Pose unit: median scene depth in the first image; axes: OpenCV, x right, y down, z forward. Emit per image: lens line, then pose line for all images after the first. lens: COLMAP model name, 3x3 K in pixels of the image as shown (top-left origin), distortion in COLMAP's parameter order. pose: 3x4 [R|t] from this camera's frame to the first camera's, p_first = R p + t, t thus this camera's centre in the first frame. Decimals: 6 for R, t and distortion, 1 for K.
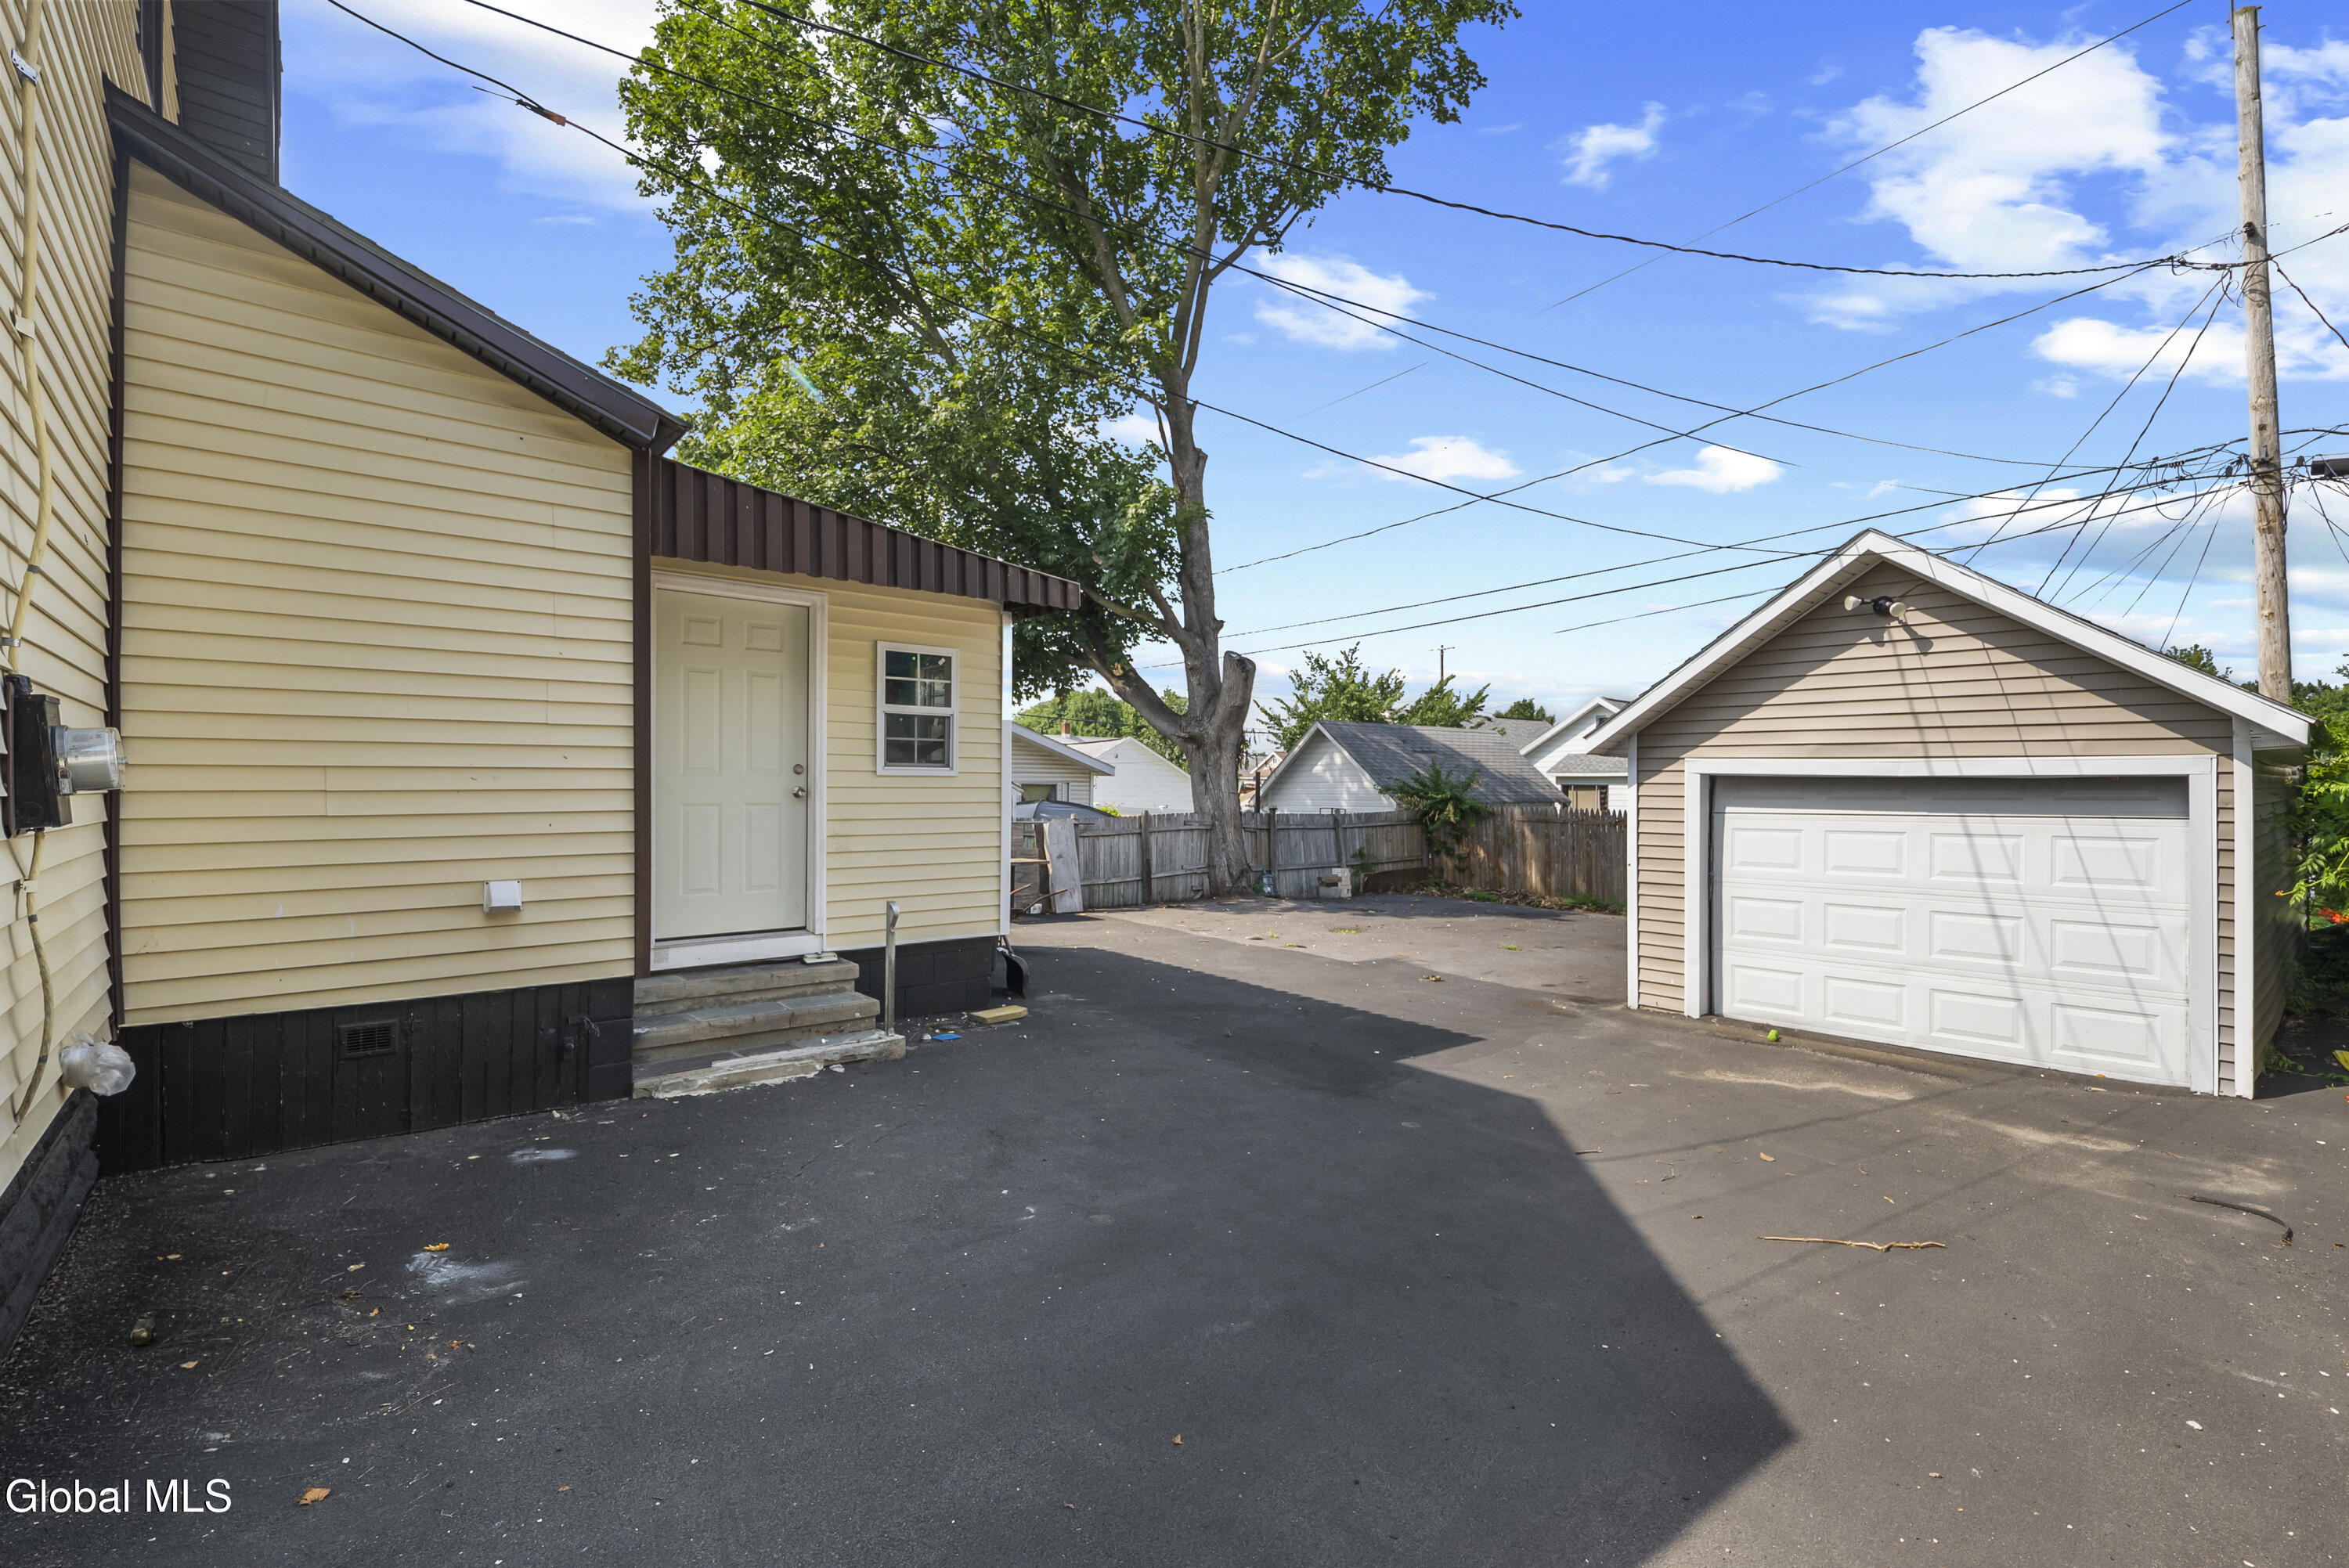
lens RADIAL K [[1032.8, 0, 1194.0], [0, 1032.8, 782.3], [0, 0, 1]] dist [0.003512, -0.002068]
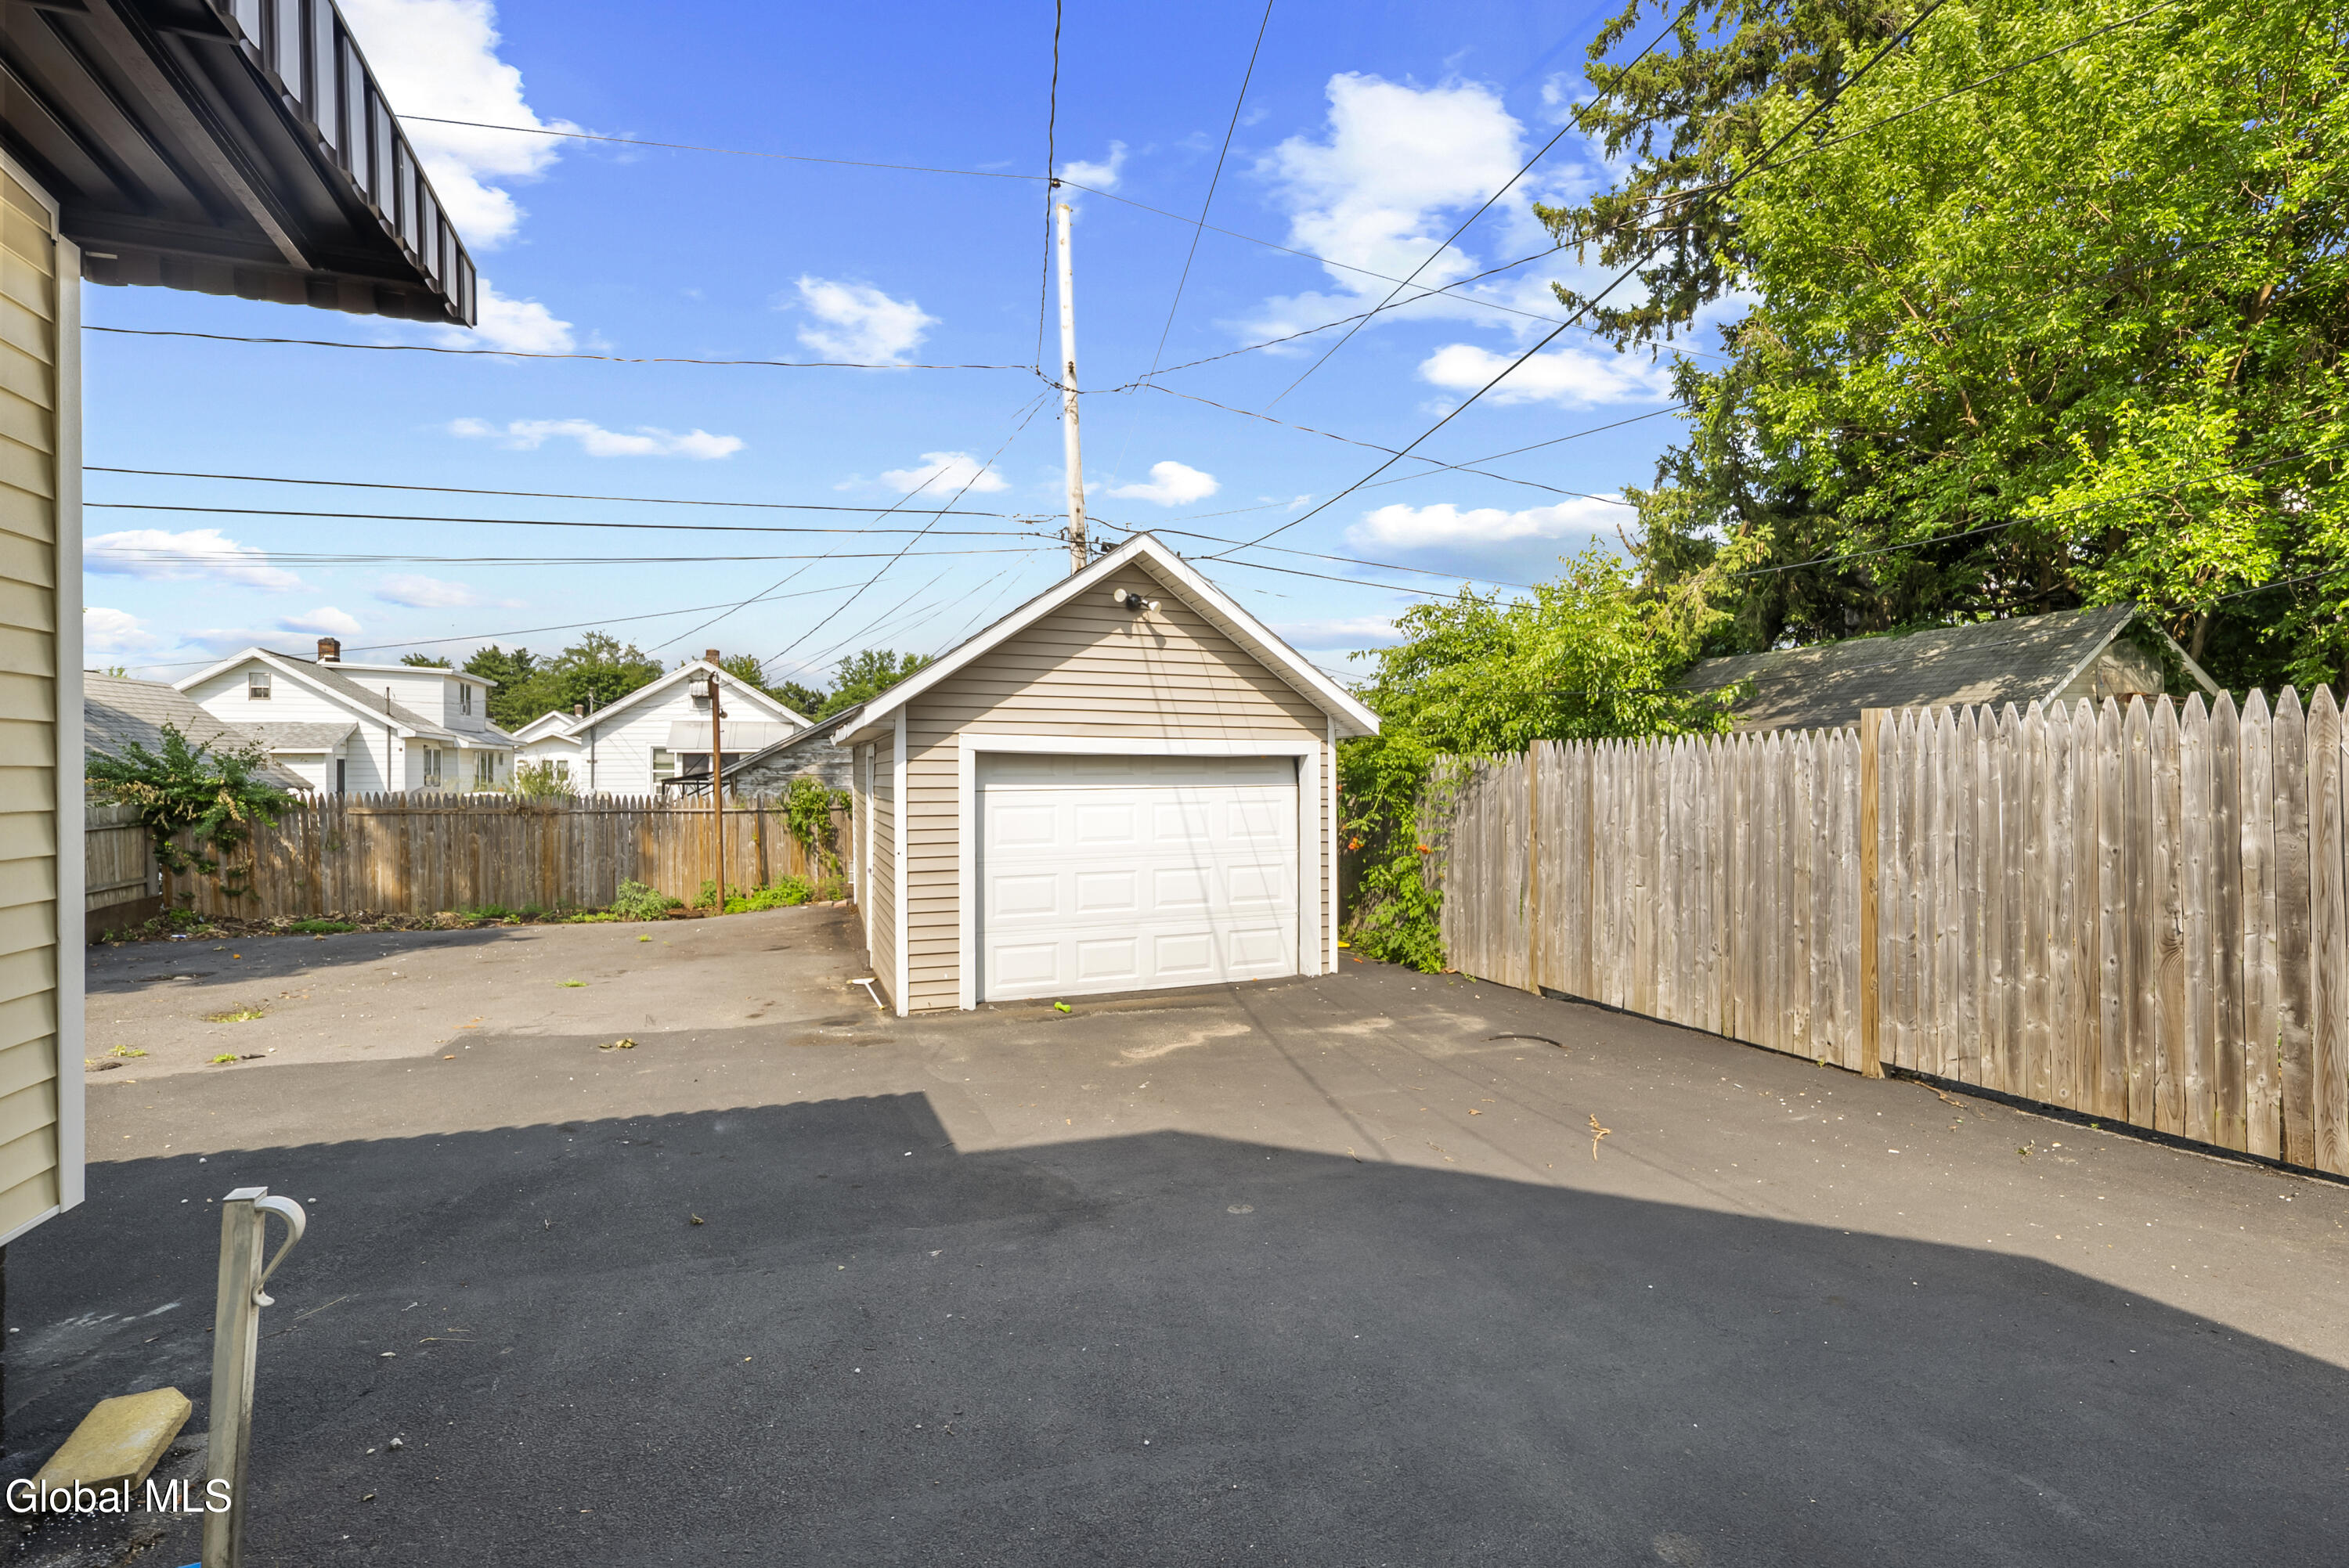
lens RADIAL K [[1032.8, 0, 1167.9], [0, 1032.8, 769.5], [0, 0, 1]] dist [0.003512, -0.002068]
pose [[0.368408, -0.005010, 0.929651, -0.147757], [-0.001004, 0.999983, 0.005787, 0.001902], [-0.929664, -0.003065, 0.368397, 0.224172]]
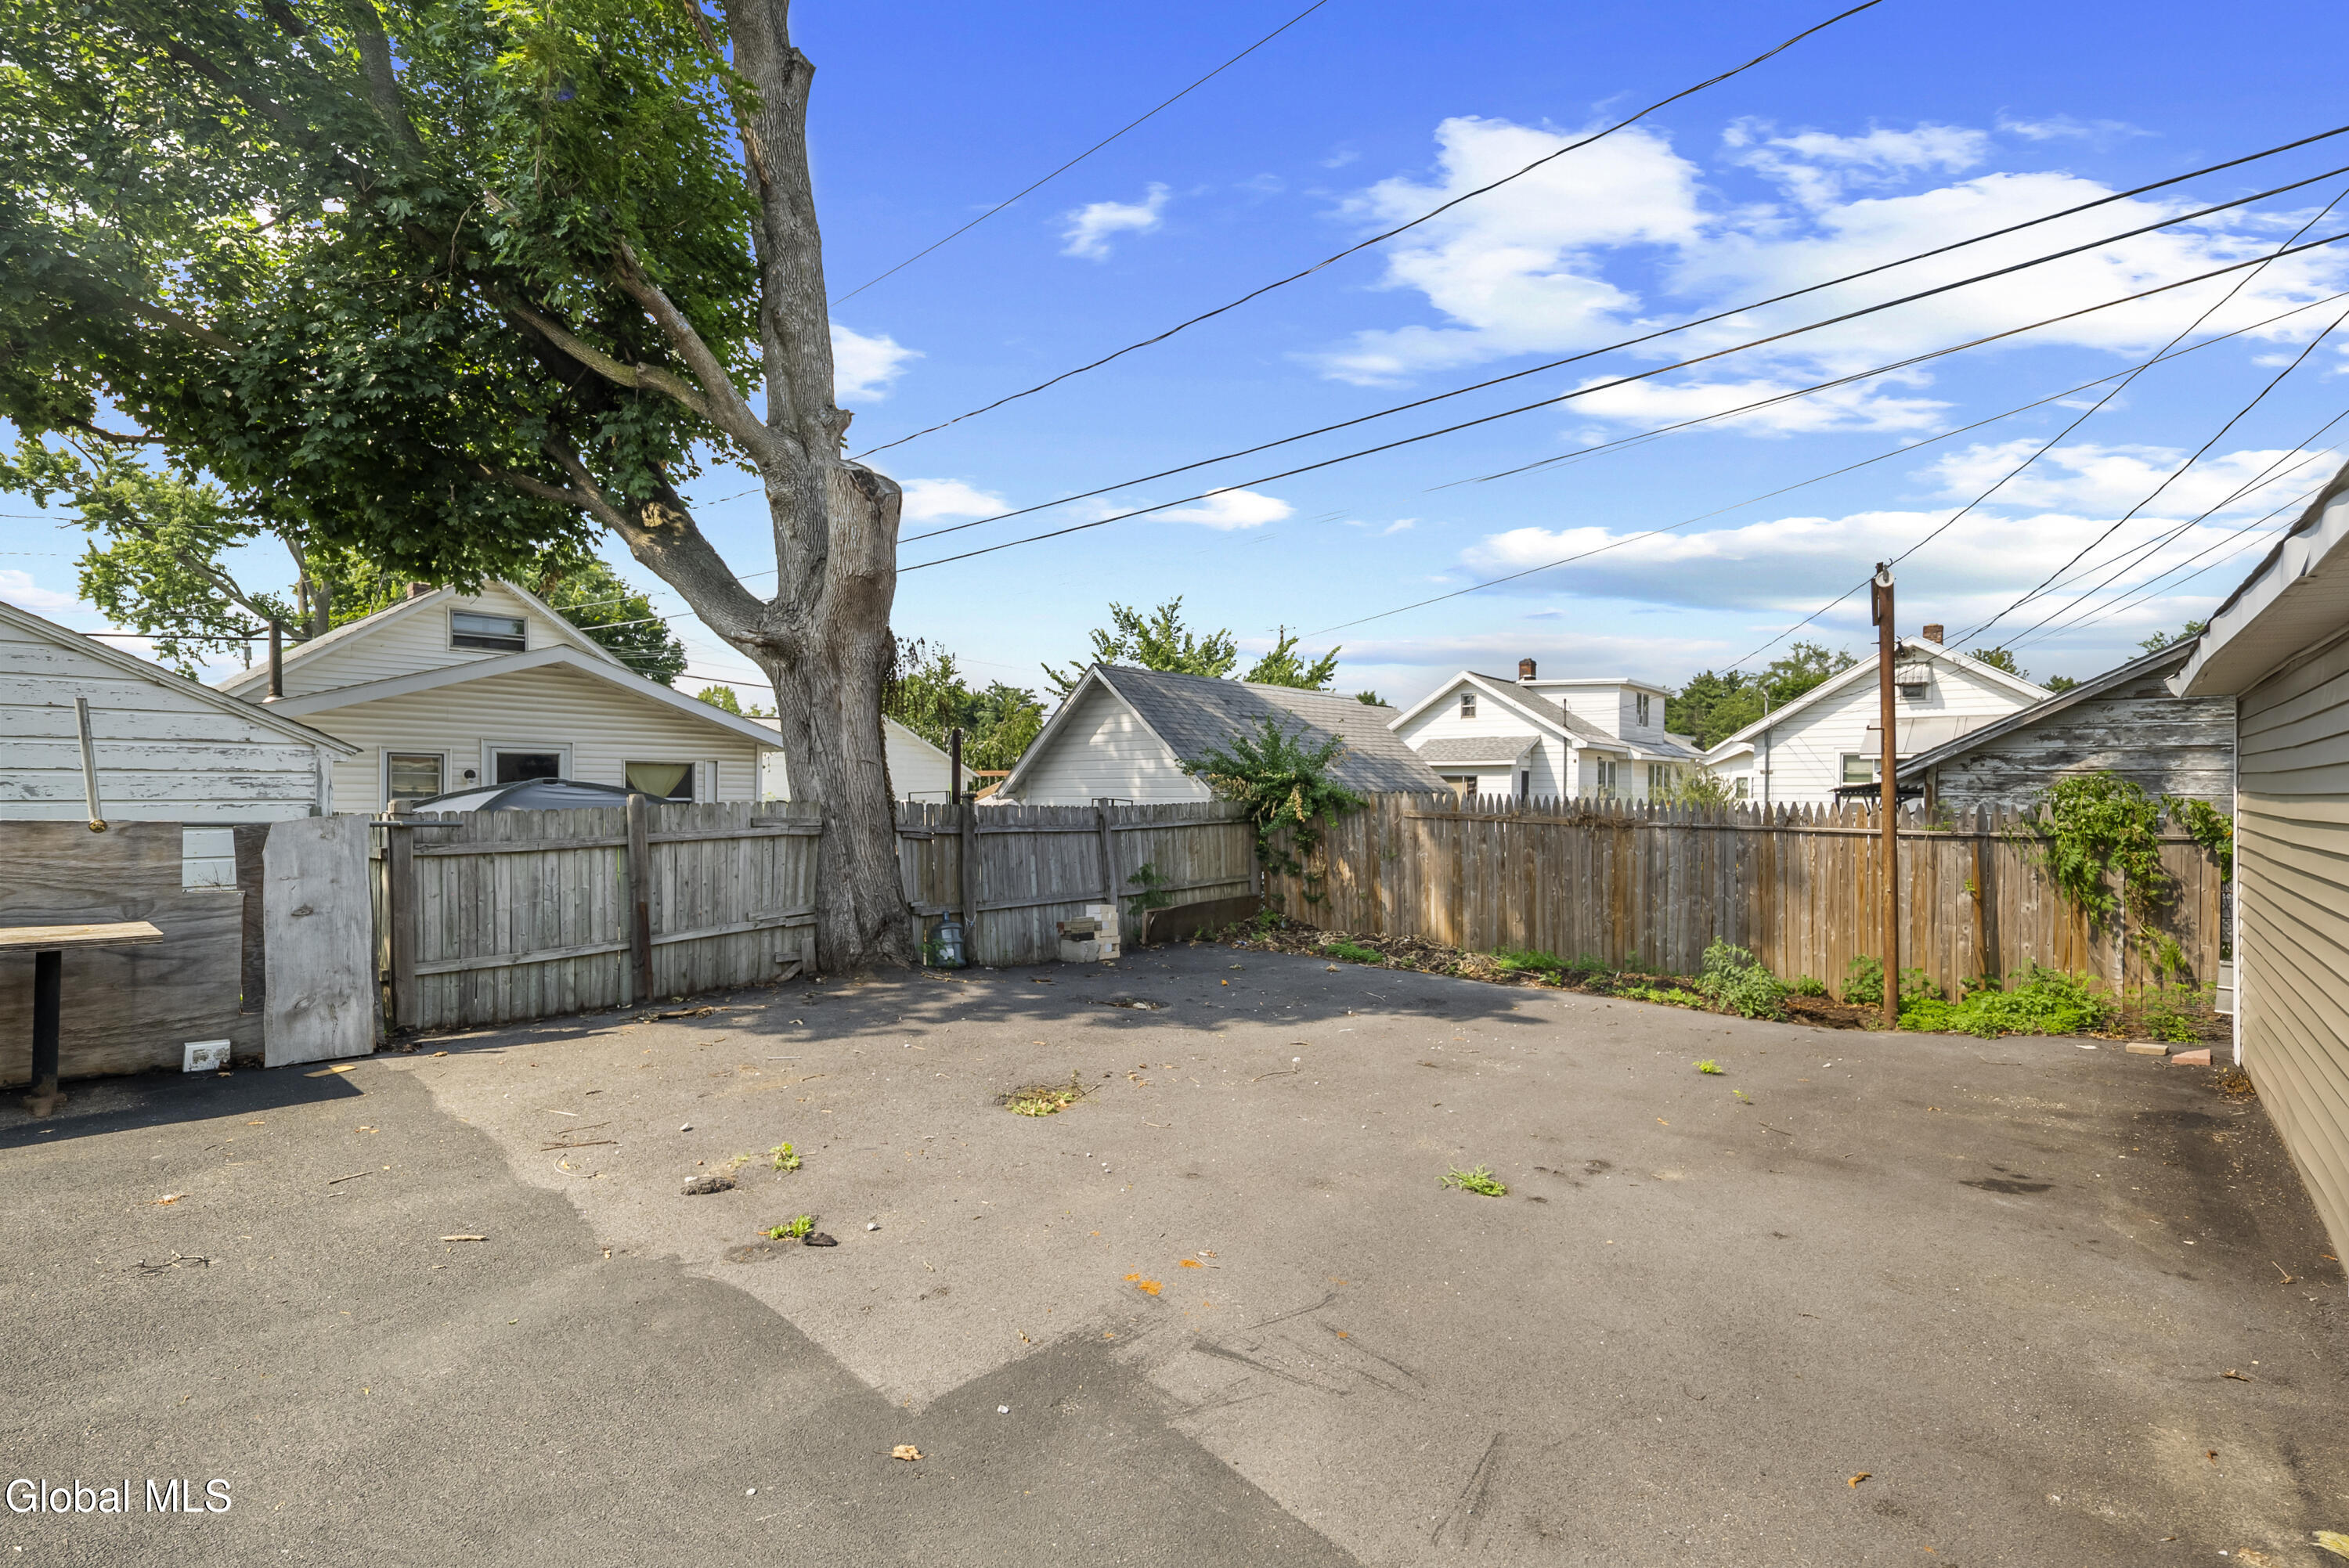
lens RADIAL K [[1032.8, 0, 1185.8], [0, 1032.8, 795.3], [0, 0, 1]] dist [0.003512, -0.002068]
pose [[0.989650, 0.000742, 0.143500, 0.107132], [-0.002525, 0.999922, 0.012244, 0.018188], [-0.143480, -0.012479, 0.989575, 0.450943]]
